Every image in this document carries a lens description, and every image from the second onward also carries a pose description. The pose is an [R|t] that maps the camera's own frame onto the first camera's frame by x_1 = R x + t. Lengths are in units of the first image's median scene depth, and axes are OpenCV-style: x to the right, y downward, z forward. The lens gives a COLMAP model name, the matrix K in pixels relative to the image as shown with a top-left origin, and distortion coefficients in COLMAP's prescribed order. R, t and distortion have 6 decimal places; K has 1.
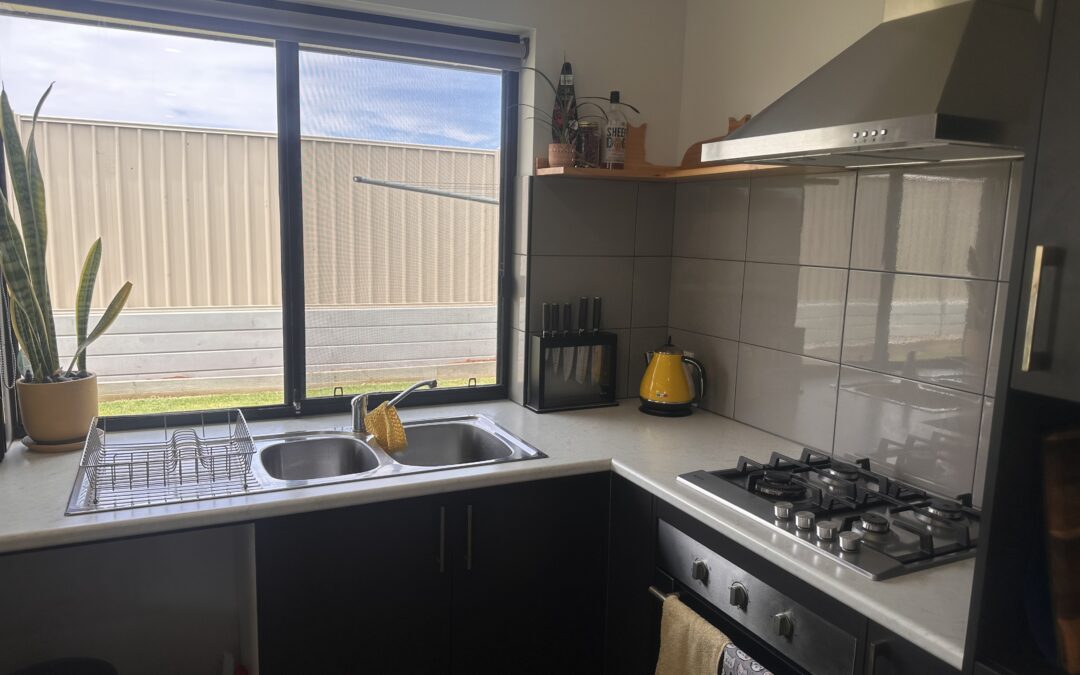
lens RADIAL K [[767.1, 0, 539.2], [0, 767.1, 344.7], [0, 0, 1]] dist [0.068343, -0.055648]
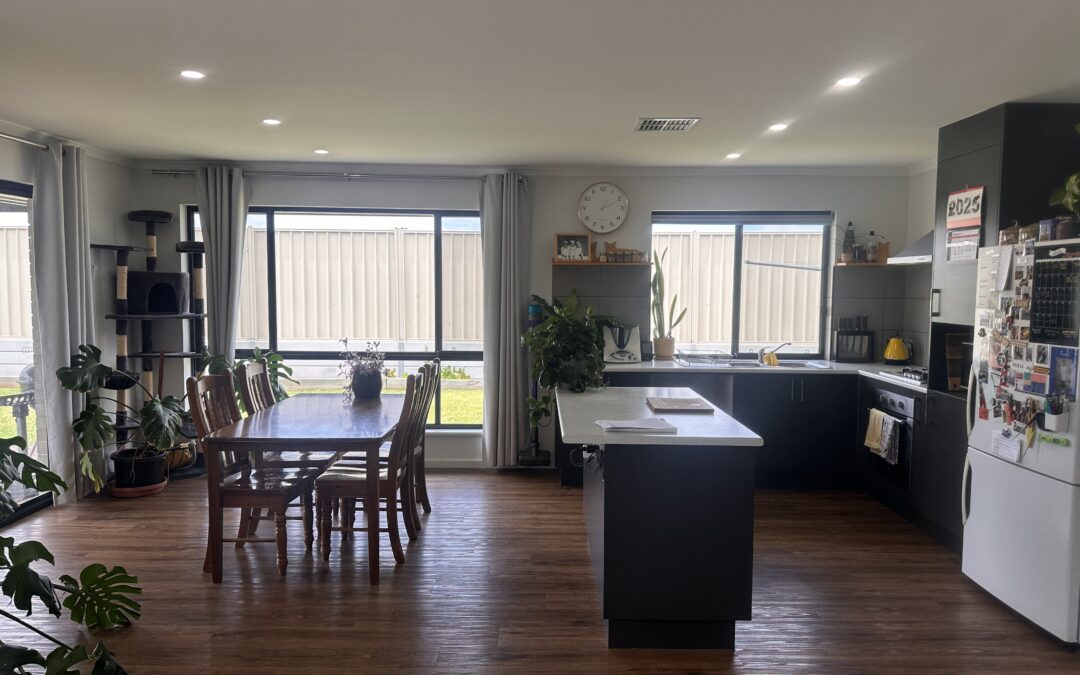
lens RADIAL K [[767.1, 0, 531.4], [0, 767.1, 338.4], [0, 0, 1]] dist [0.068343, -0.055648]
pose [[0.896440, 0.011269, -0.443021, 0.222671], [-0.049969, 0.995872, -0.075780, 0.250871], [0.440339, 0.090070, 0.893302, -1.638401]]
